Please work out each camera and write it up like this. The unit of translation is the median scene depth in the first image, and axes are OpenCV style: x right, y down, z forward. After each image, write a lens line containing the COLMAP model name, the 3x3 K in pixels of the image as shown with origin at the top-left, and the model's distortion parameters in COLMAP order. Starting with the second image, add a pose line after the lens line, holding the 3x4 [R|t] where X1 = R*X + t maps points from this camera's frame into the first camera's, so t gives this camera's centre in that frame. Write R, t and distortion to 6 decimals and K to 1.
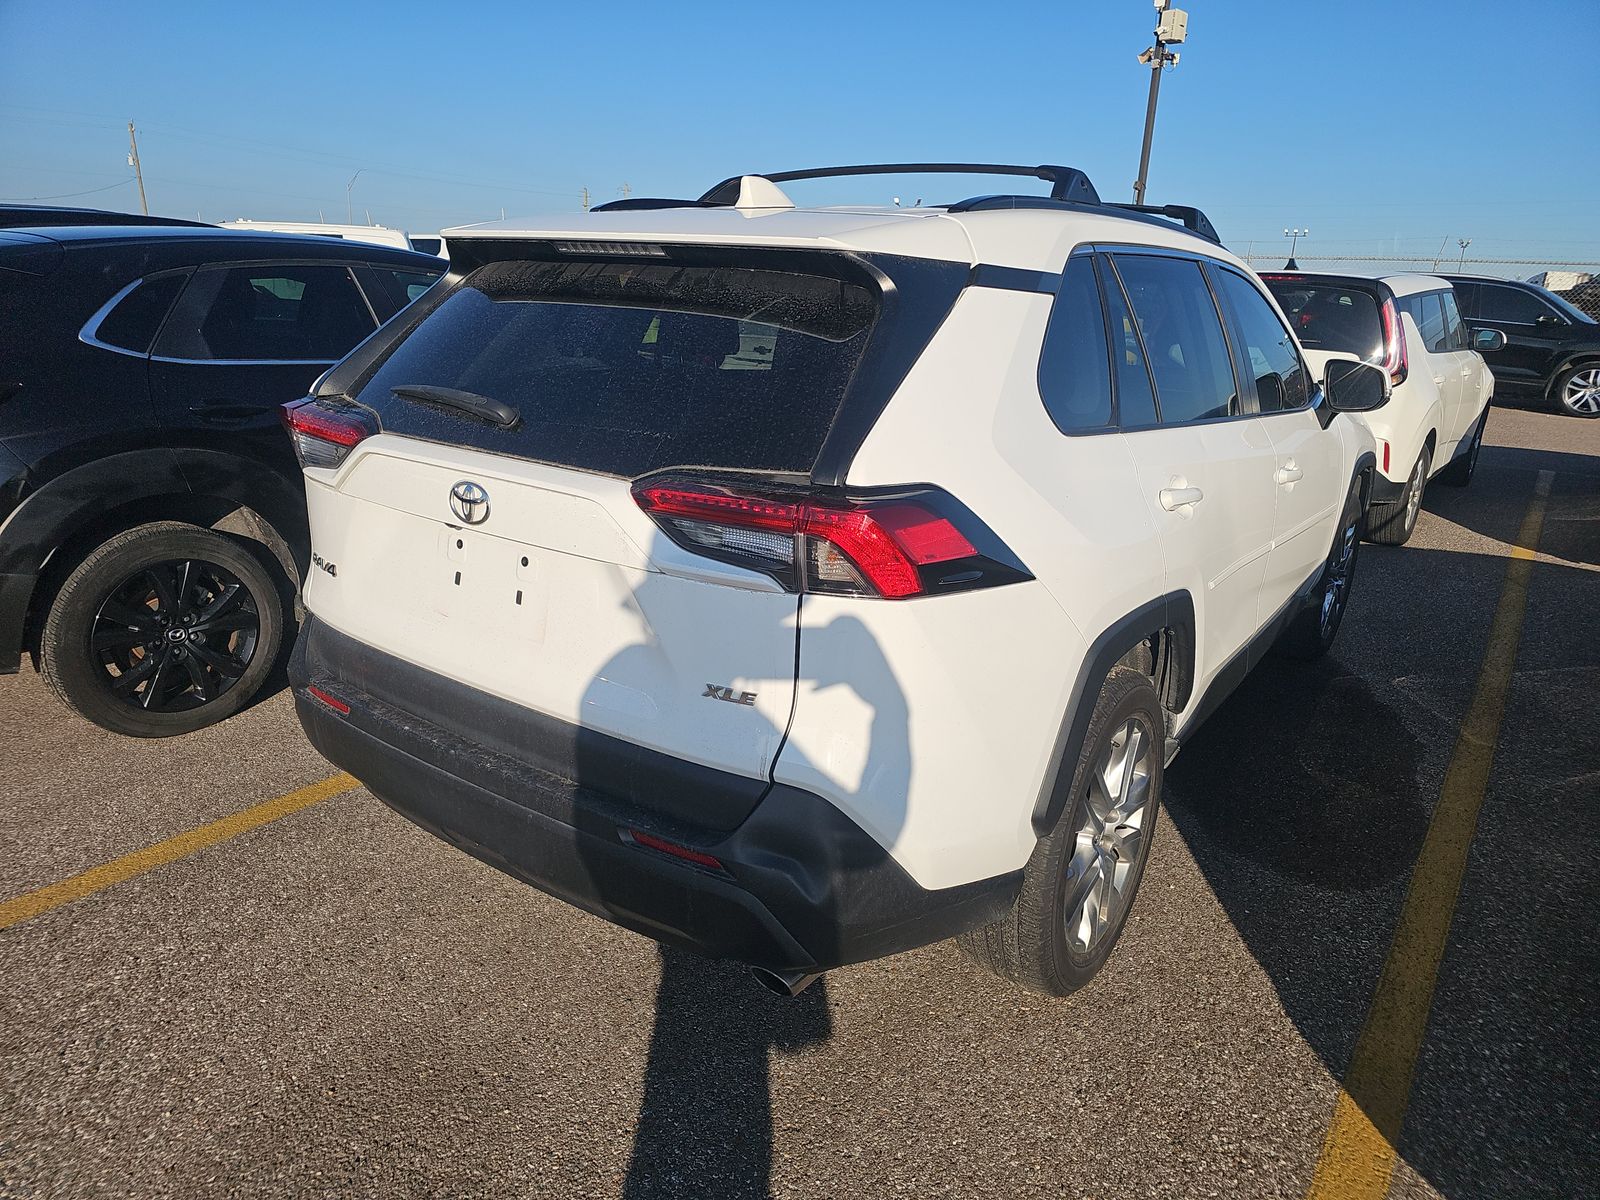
lens RADIAL K [[1069.7, 0, 791.9], [0, 1069.7, 607.5], [0, 0, 1]] dist [0.031743, -0.007255]
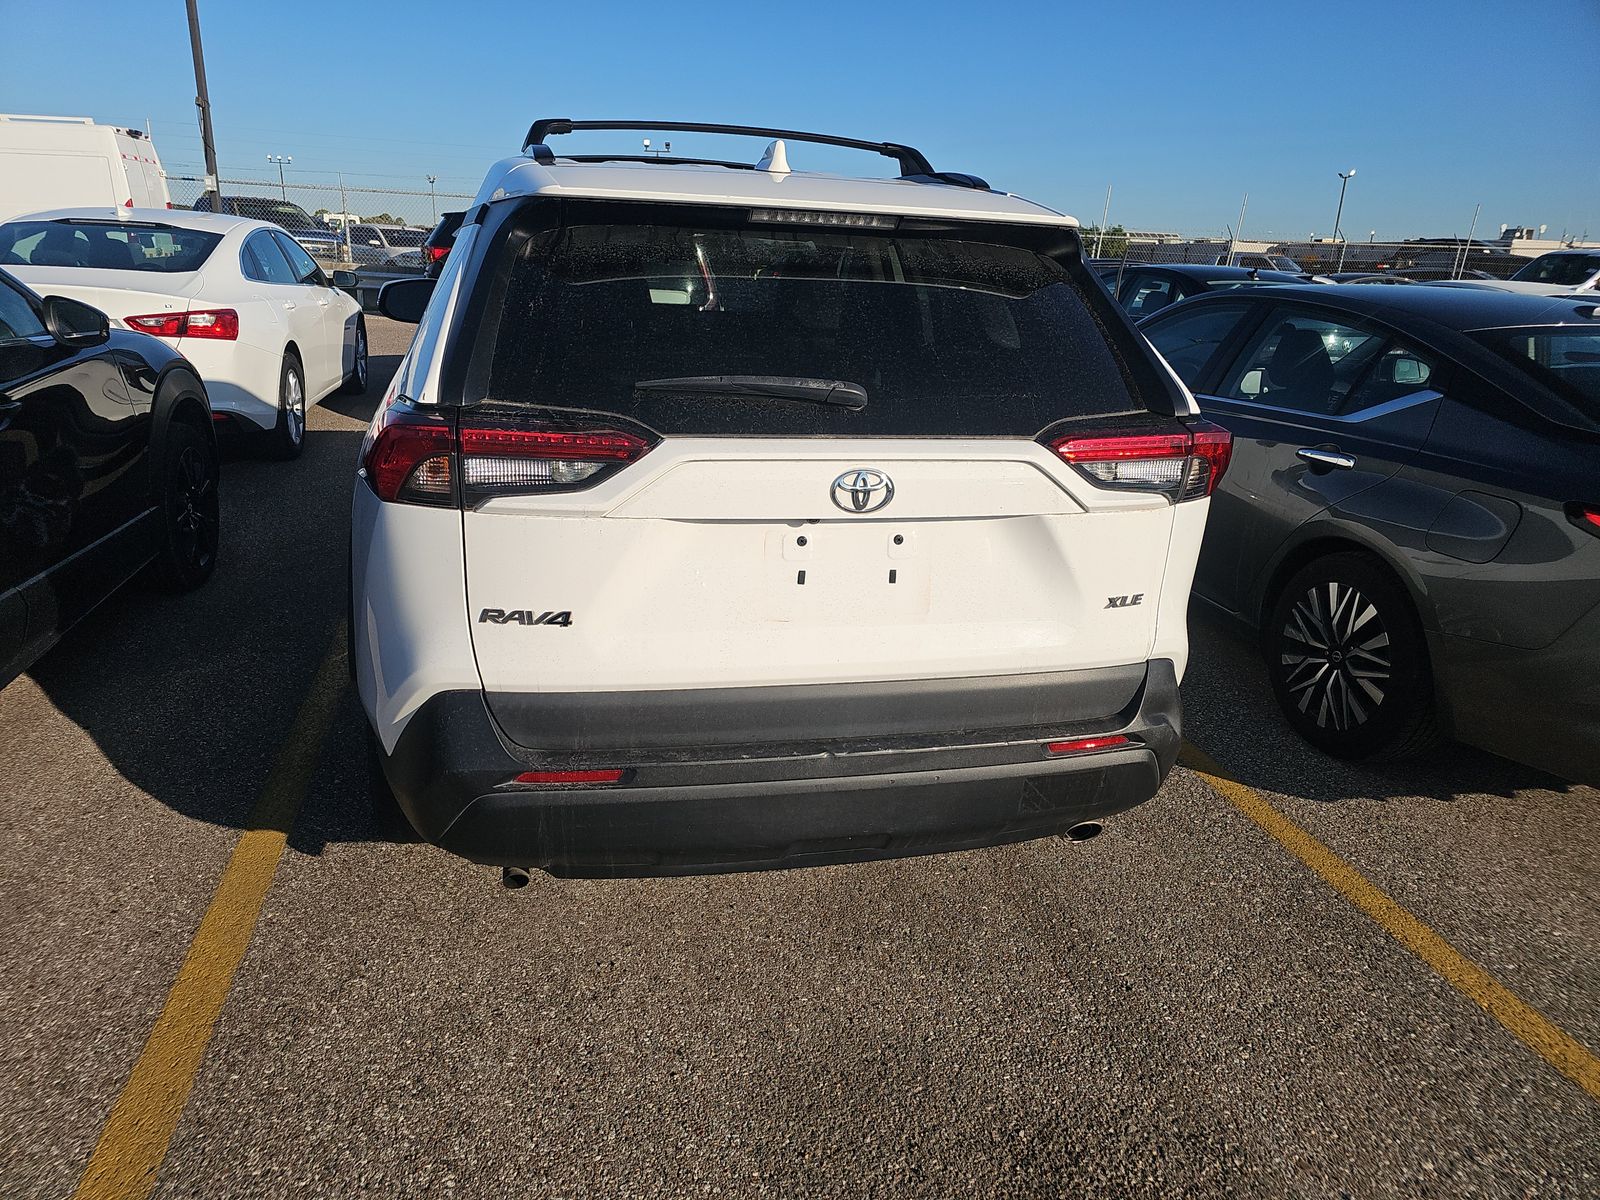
lens RADIAL K [[1069.7, 0, 790.5], [0, 1069.7, 607.1], [0, 0, 1]] dist [0.031743, -0.007255]
pose [[0.660136, -0.247305, 0.709268, -0.990102], [0.204879, 0.967726, 0.146736, -0.141940], [-0.722666, 0.048448, 0.689498, 0.365763]]
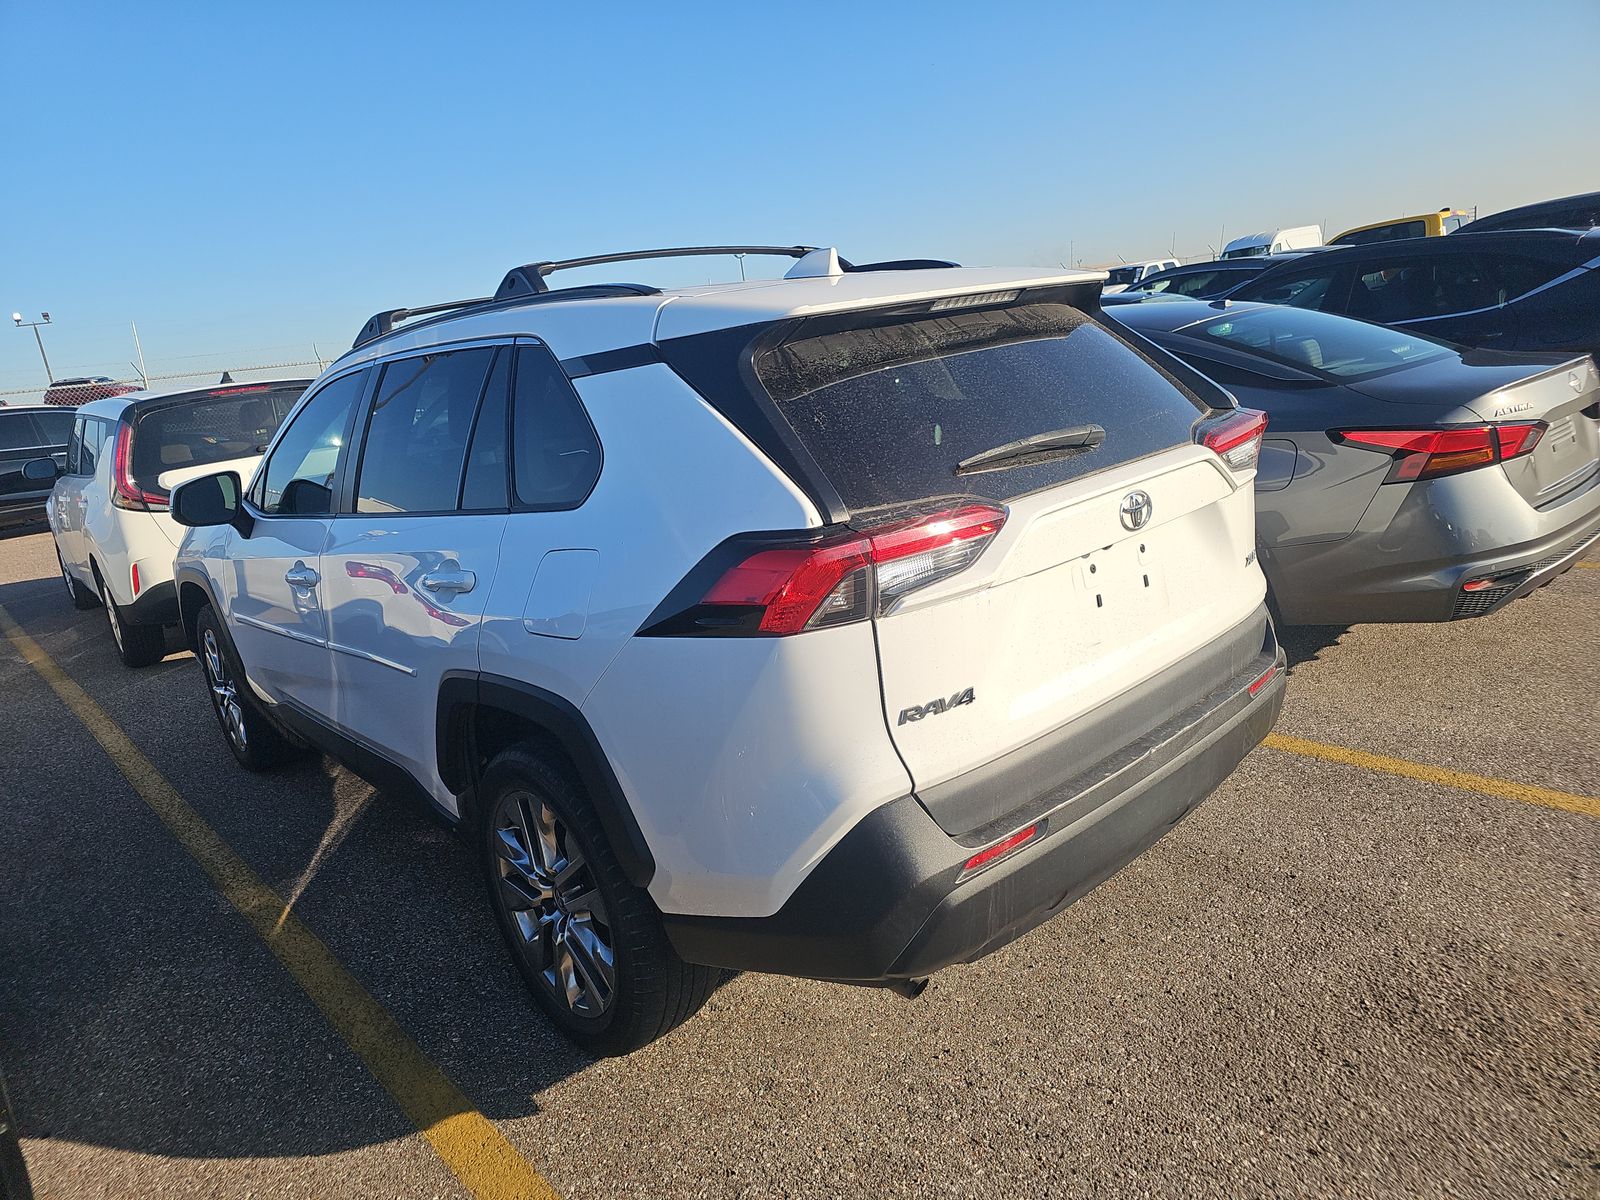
lens RADIAL K [[1069.7, 0, 809.4], [0, 1069.7, 588.3], [0, 0, 1]] dist [0.031743, -0.007255]
pose [[0.203193, -0.294859, 0.933687, -1.346419], [0.416890, 0.888881, 0.189984, -0.355811], [-0.885954, 0.350641, 0.303538, 0.932737]]
